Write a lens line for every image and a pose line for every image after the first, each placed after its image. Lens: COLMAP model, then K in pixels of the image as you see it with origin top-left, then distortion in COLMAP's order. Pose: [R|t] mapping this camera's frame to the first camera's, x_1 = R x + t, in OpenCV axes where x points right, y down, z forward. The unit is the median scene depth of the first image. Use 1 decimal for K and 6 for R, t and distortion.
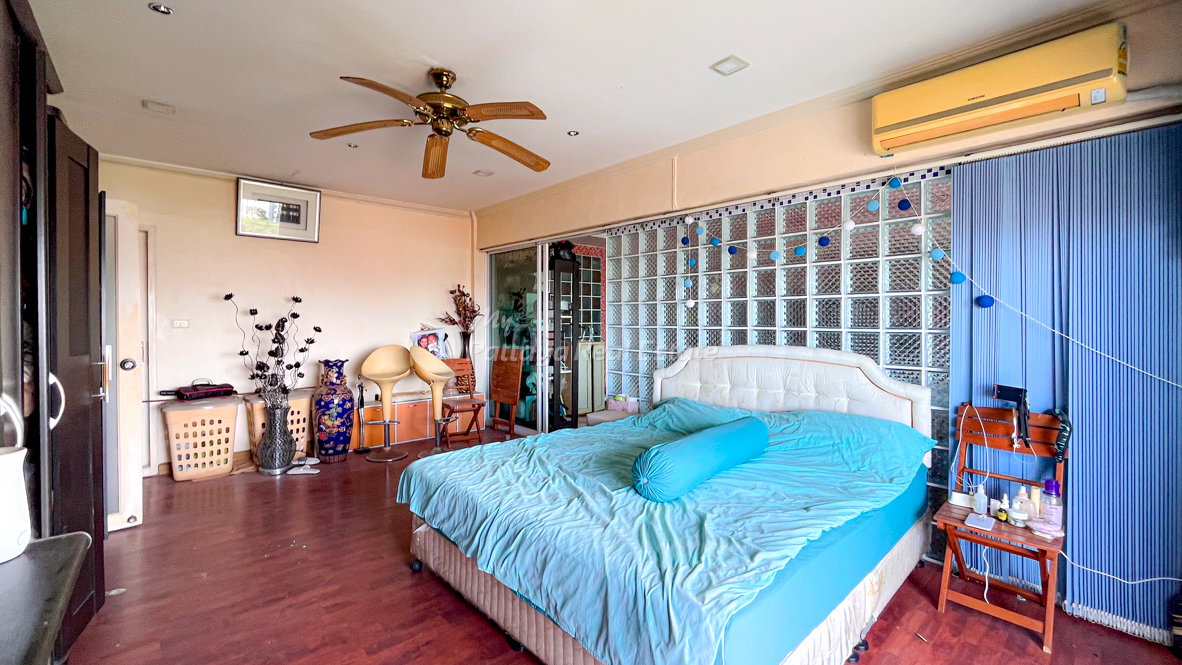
lens RADIAL K [[472.4, 0, 588.5], [0, 472.4, 323.9], [0, 0, 1]] dist [-0.001826, -0.000041]
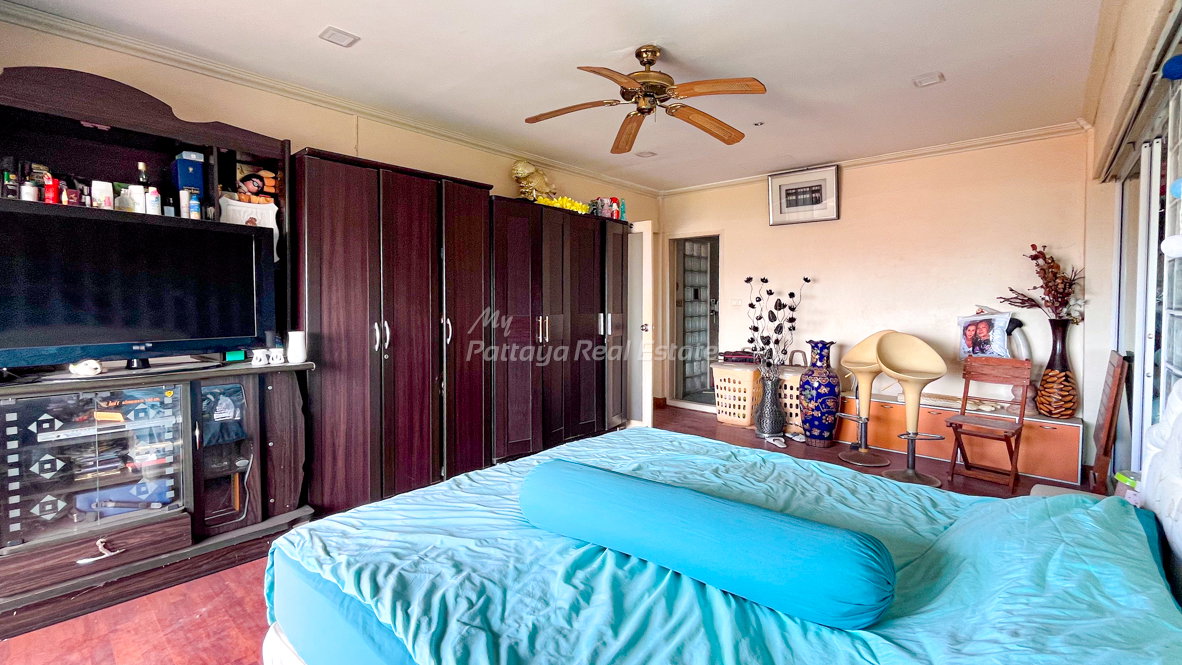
lens RADIAL K [[498.7, 0, 590.8], [0, 498.7, 319.8], [0, 0, 1]] dist [-0.001503, 0.001008]
pose [[0.136665, 0.035469, -0.989982, 0.406745], [-0.010642, 0.999354, 0.034336, 0.003419], [0.990560, 0.005843, 0.136954, 0.405748]]
